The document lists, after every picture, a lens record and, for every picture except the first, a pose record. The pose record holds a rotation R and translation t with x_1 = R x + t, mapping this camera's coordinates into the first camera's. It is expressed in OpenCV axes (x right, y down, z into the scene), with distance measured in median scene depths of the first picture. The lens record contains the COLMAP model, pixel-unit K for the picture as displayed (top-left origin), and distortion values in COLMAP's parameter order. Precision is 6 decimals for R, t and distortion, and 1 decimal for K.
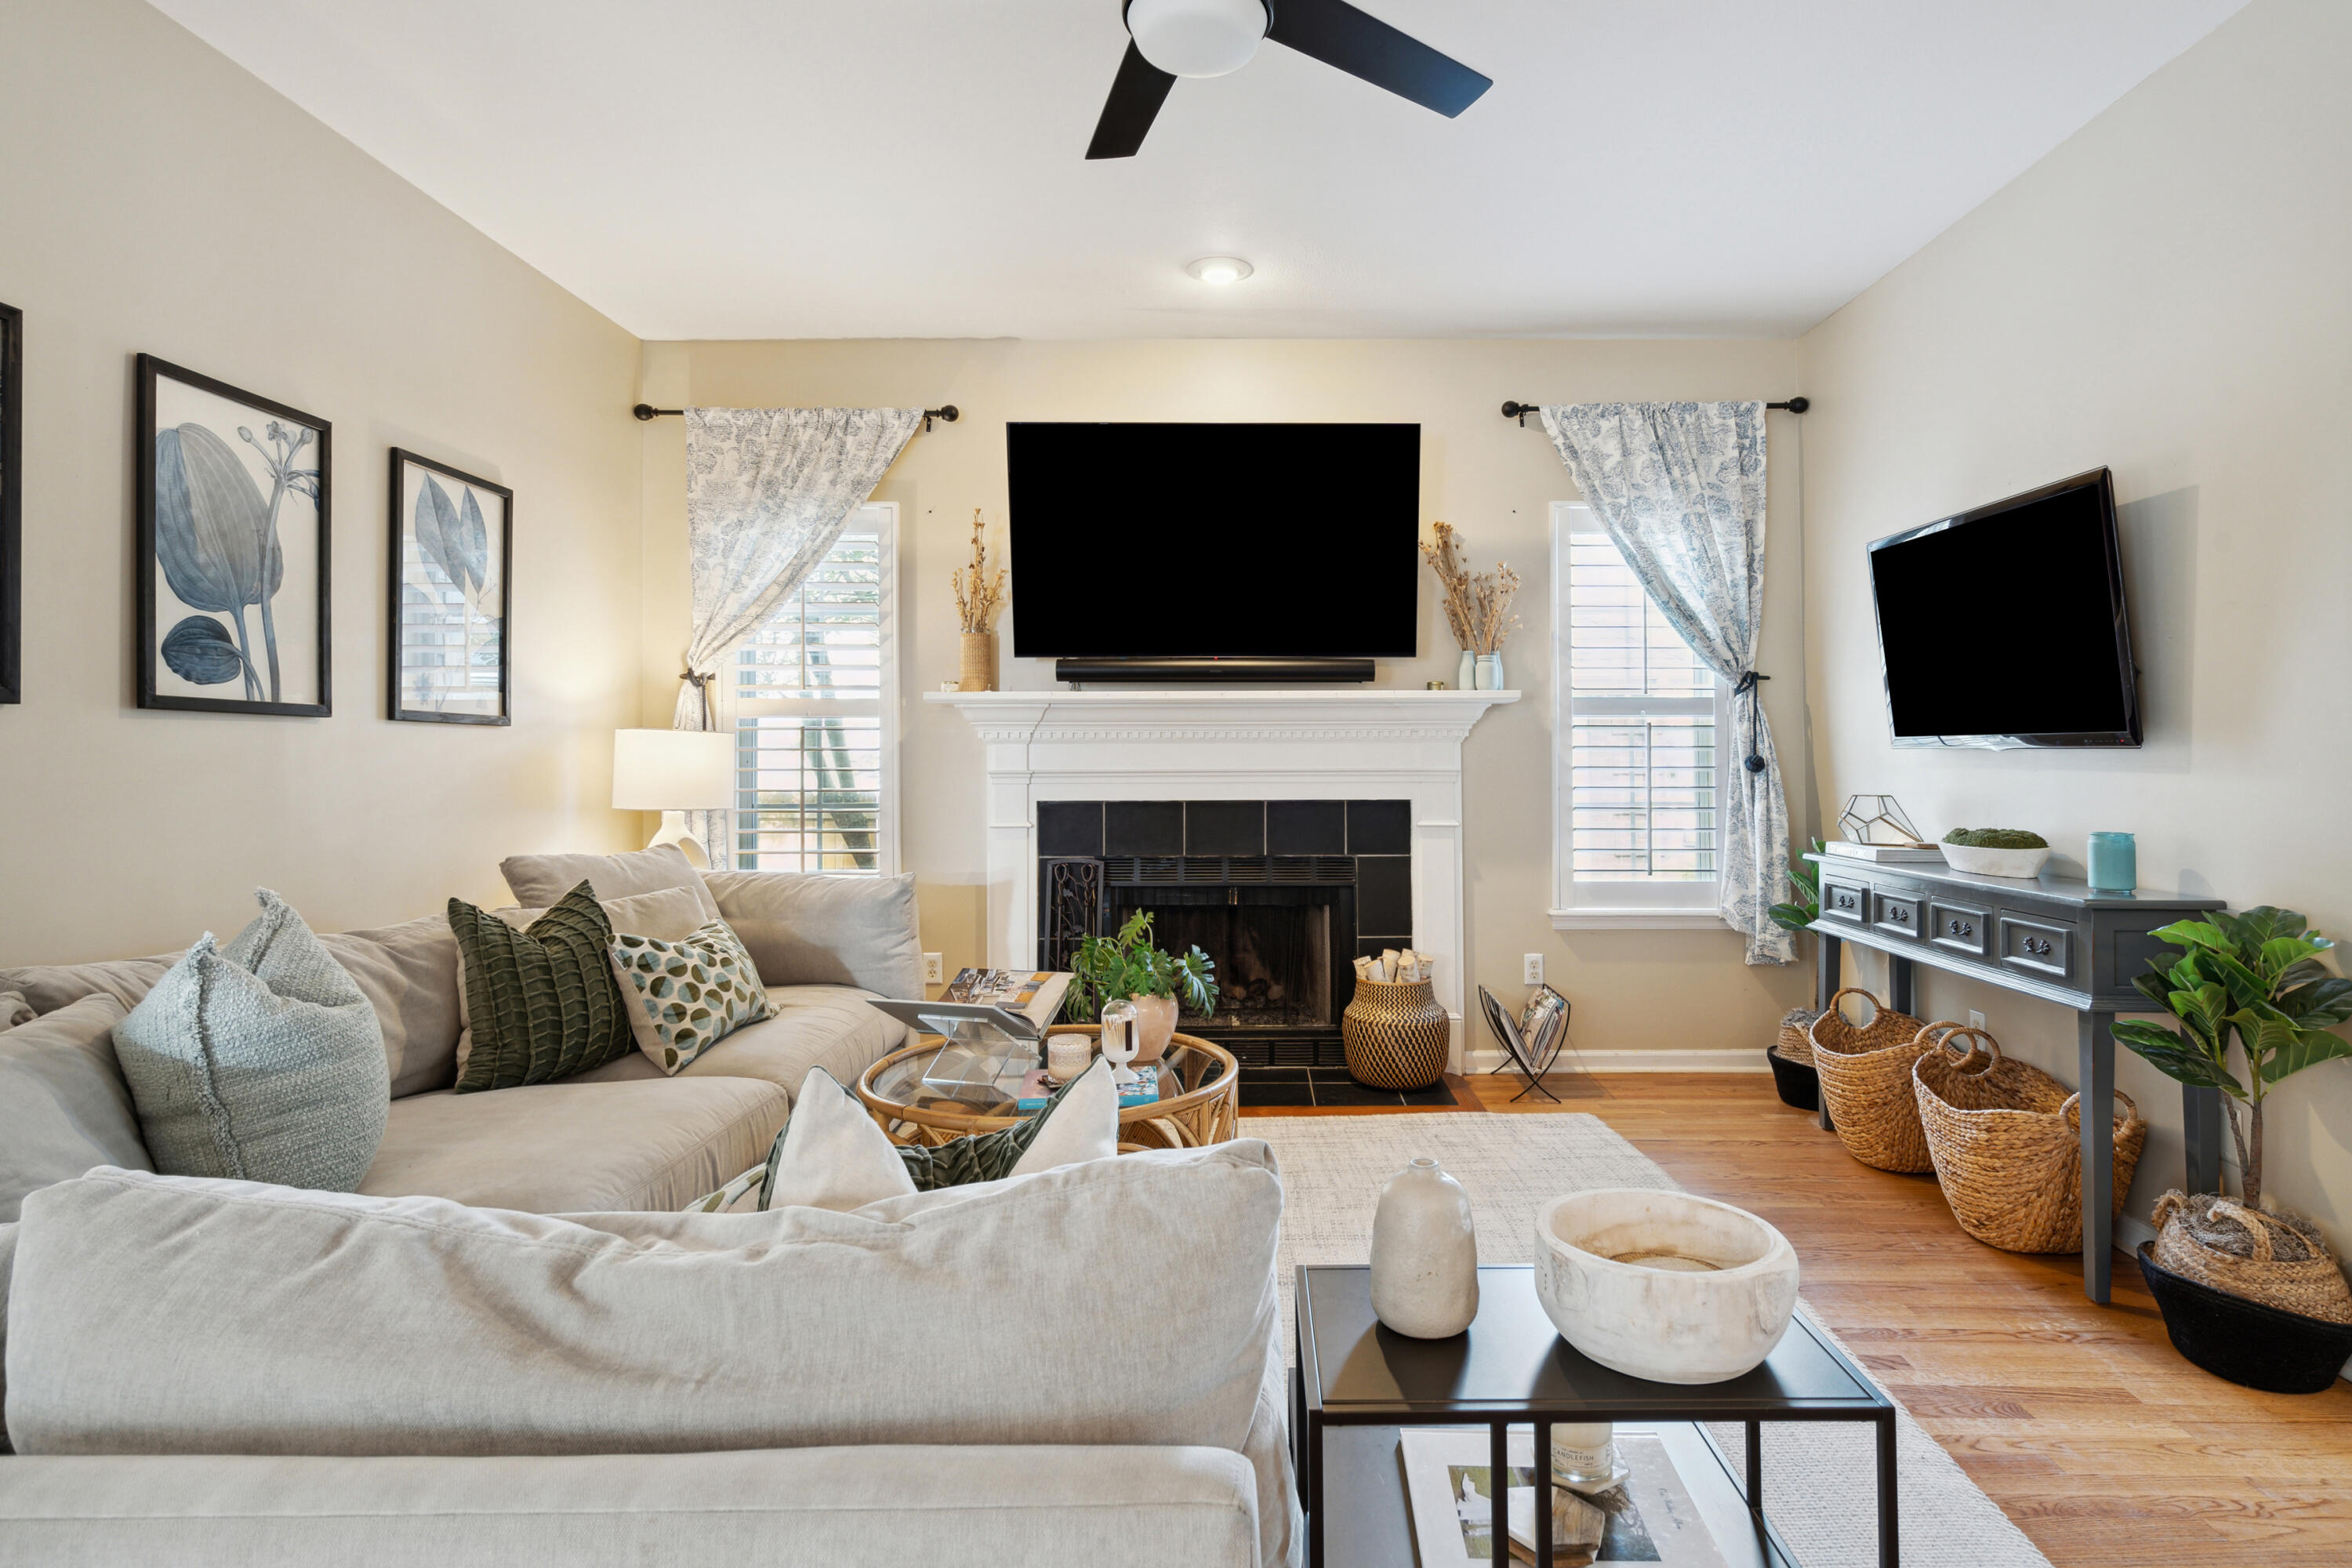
lens RADIAL K [[1221.6, 0, 1263.3], [0, 1221.6, 736.2], [0, 0, 1]] dist [-0.000316, -0.000227]
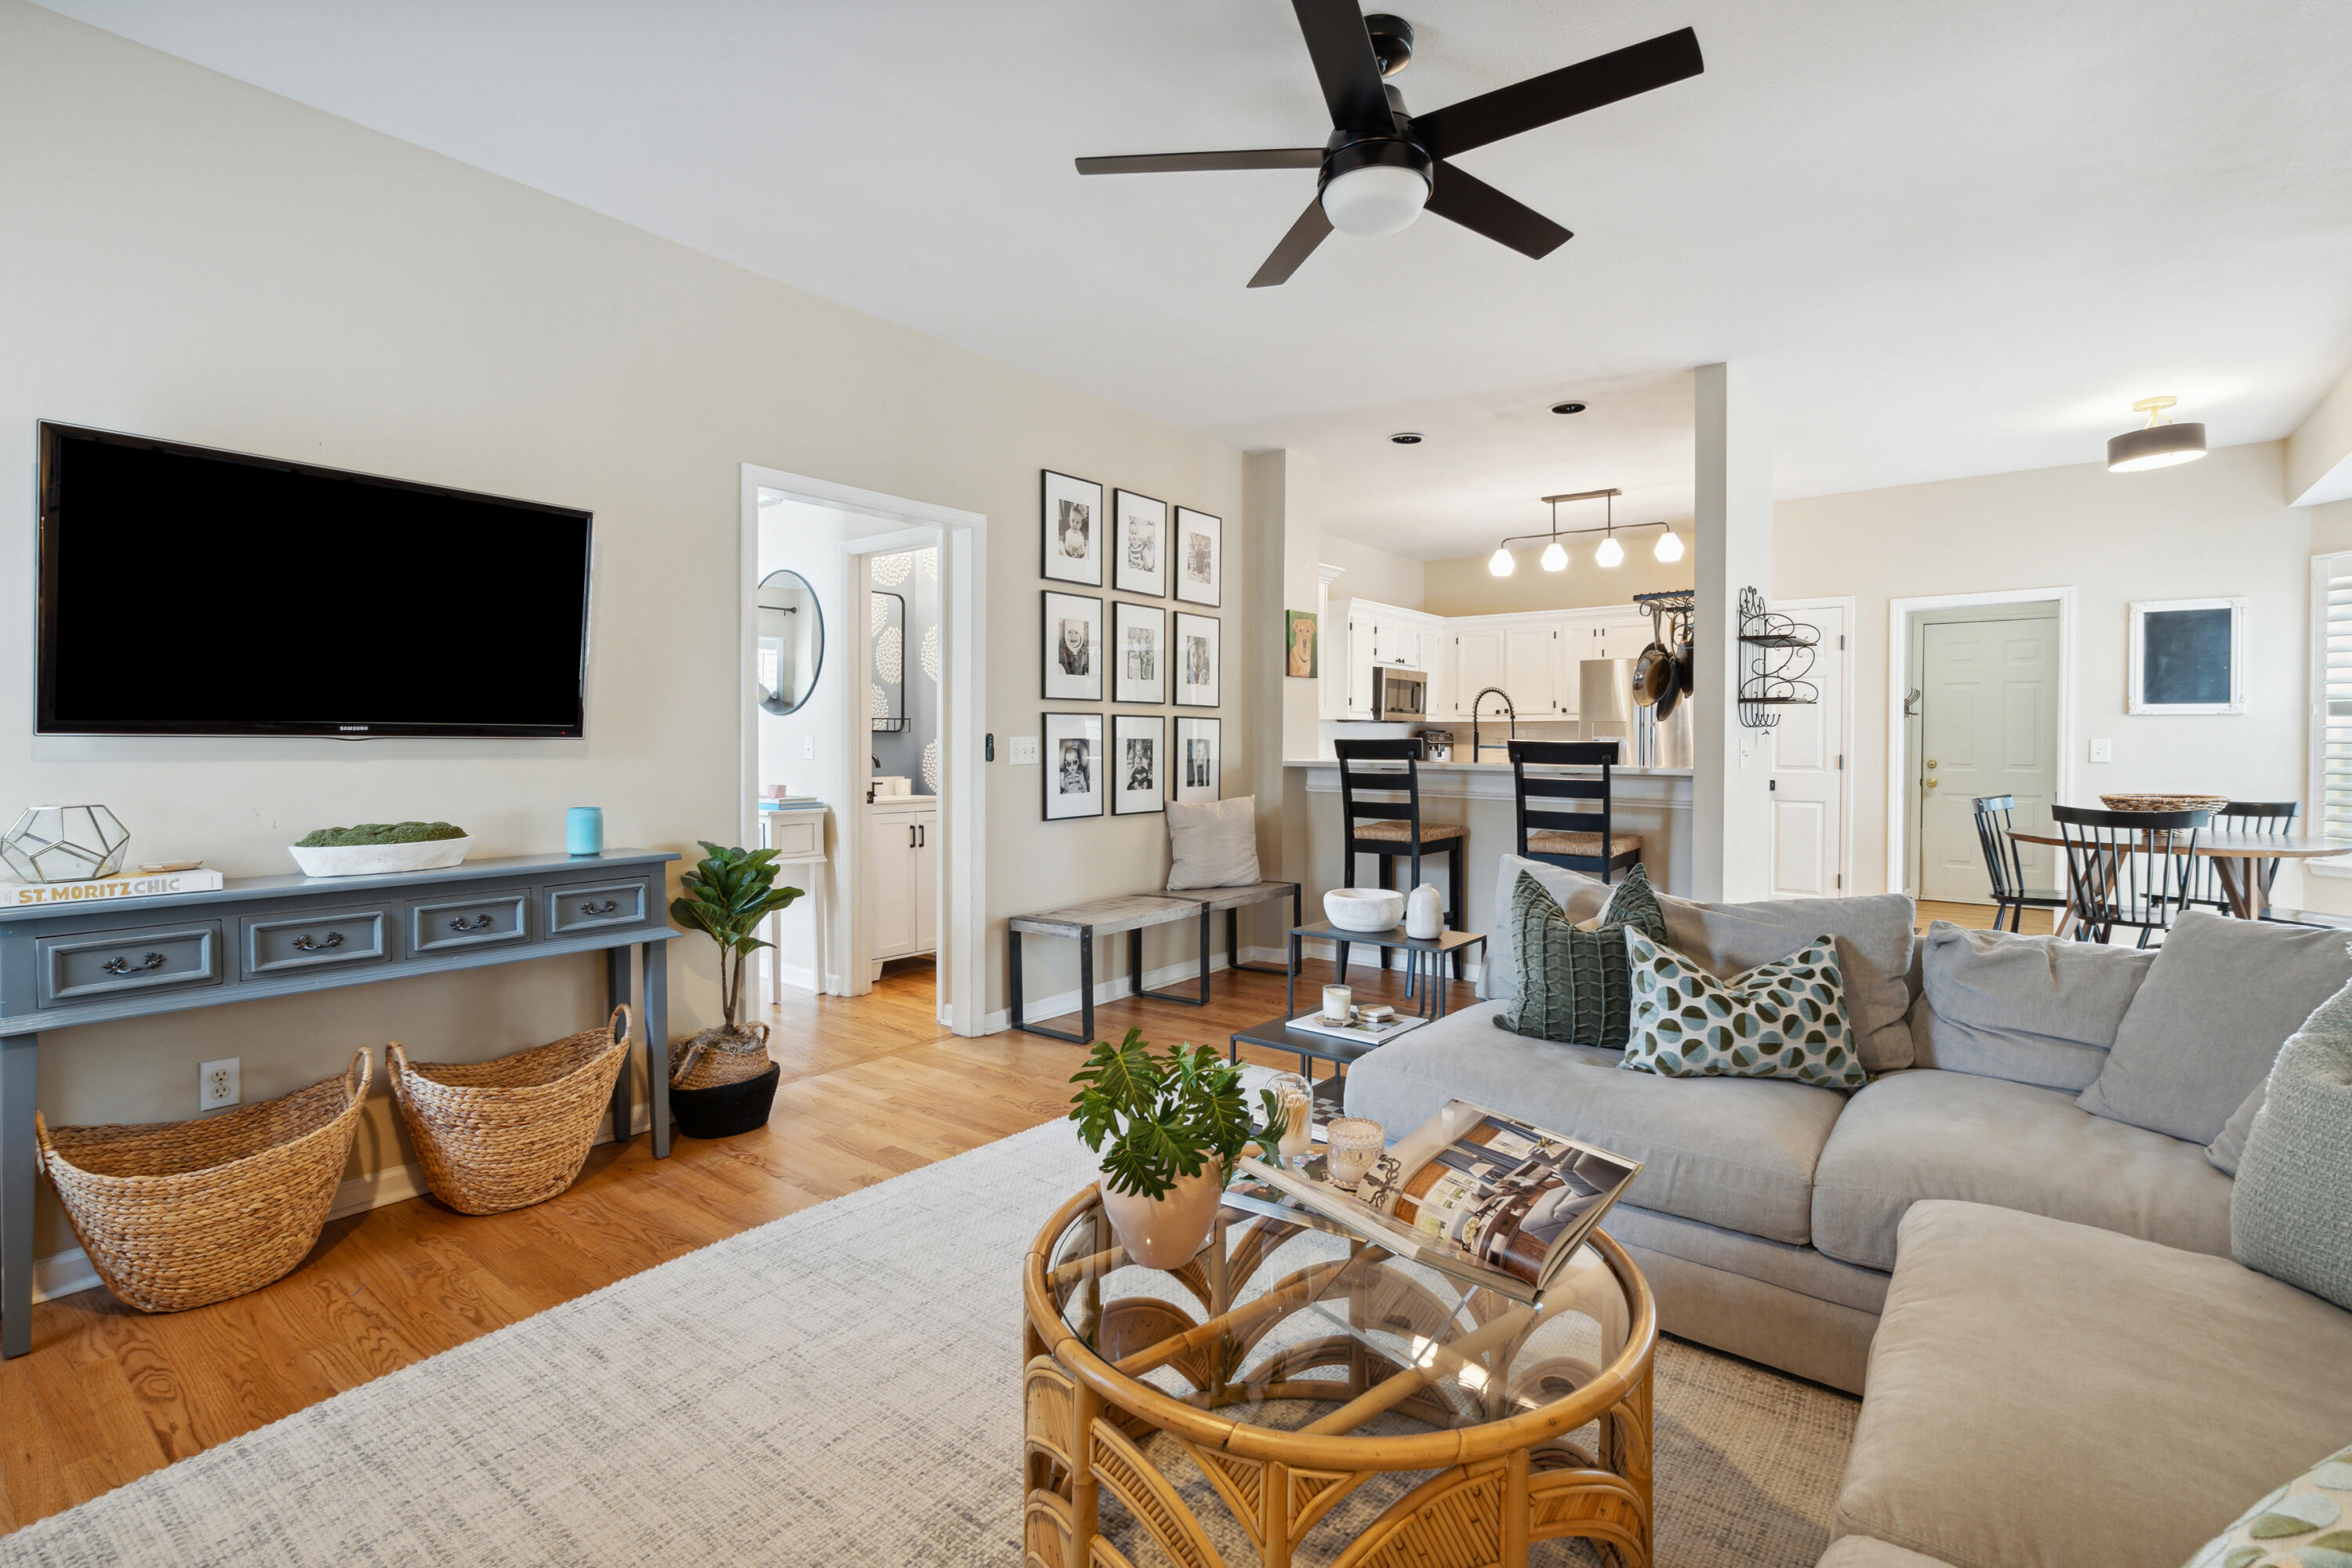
lens RADIAL K [[1123.4, 0, 1170.7], [0, 1123.4, 747.4], [0, 0, 1]] dist [0.000135, 0.000003]
pose [[-0.774202, 0.000031, 0.632938, -0.304174], [-0.007958, 0.999920, -0.009784, 0.015389], [-0.632888, -0.012612, -0.774141, 0.942777]]
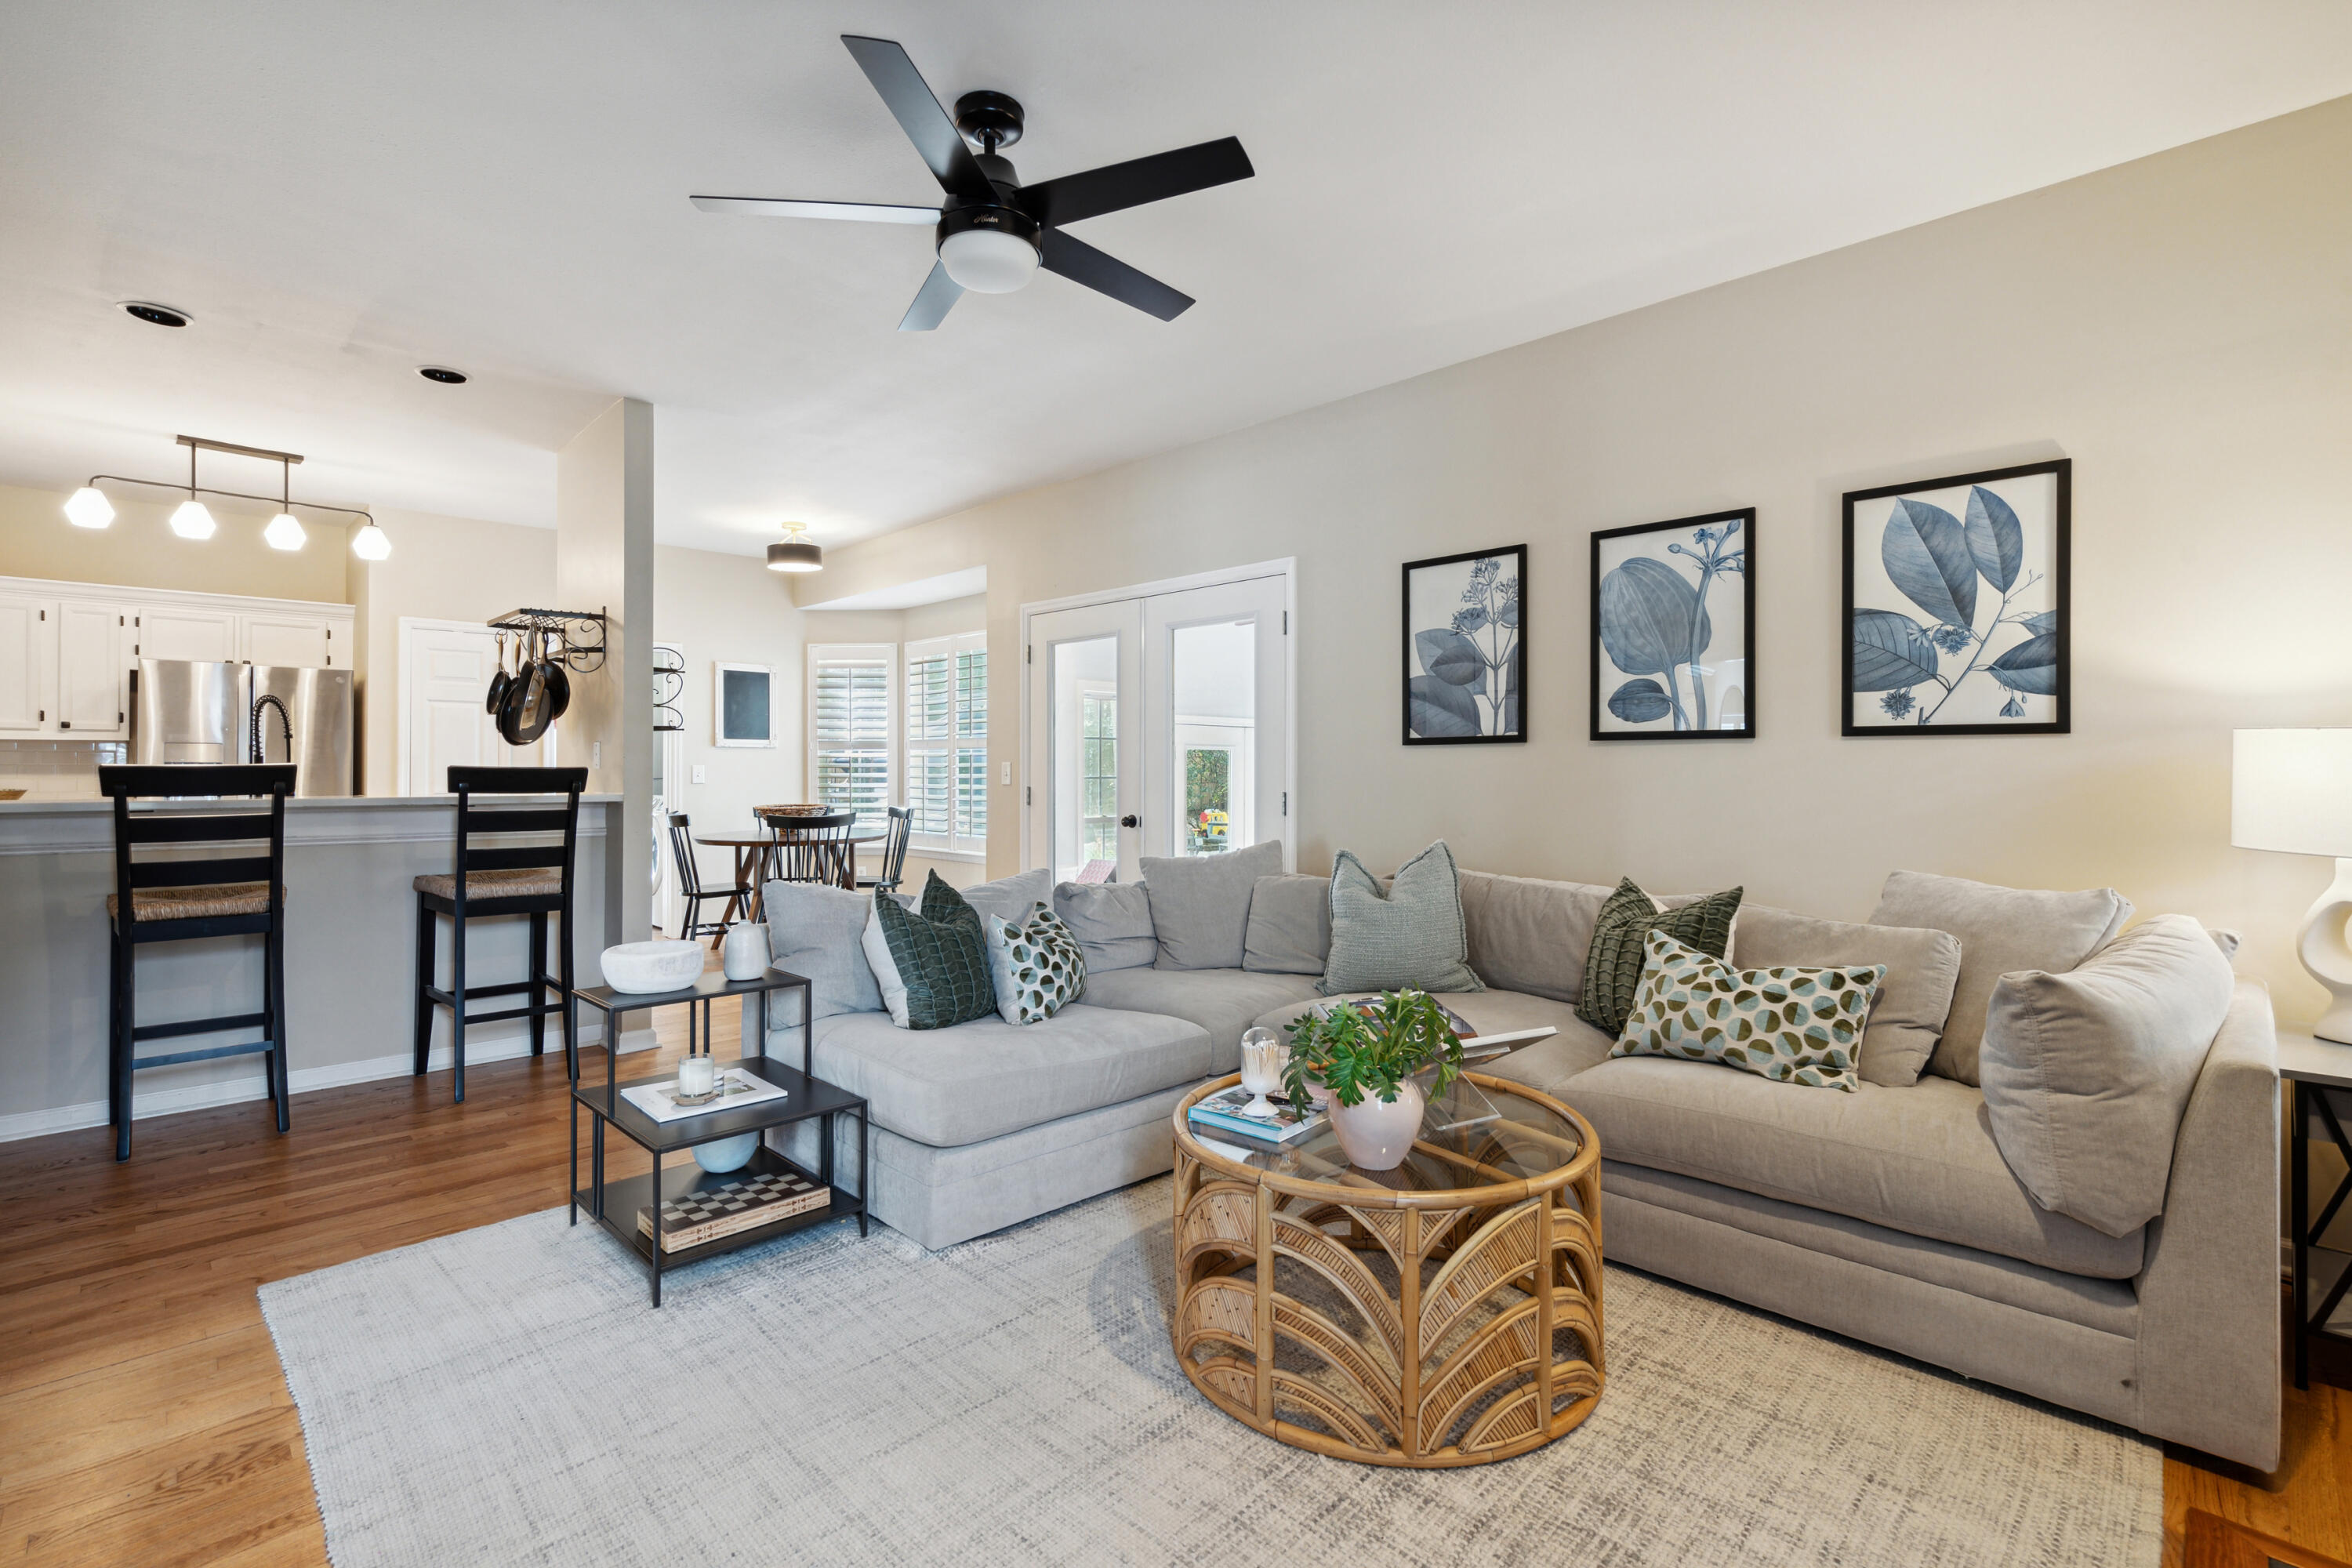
lens RADIAL K [[1070.8, 0, 1167.2], [0, 1070.8, 777.8], [0, 0, 1]] dist [0.001182, 0.000206]
pose [[-0.721857, 0.010252, -0.691967, 0.297269], [0.012998, 0.999915, 0.001255, 0.010766], [0.691920, -0.008088, -0.721928, 0.901738]]
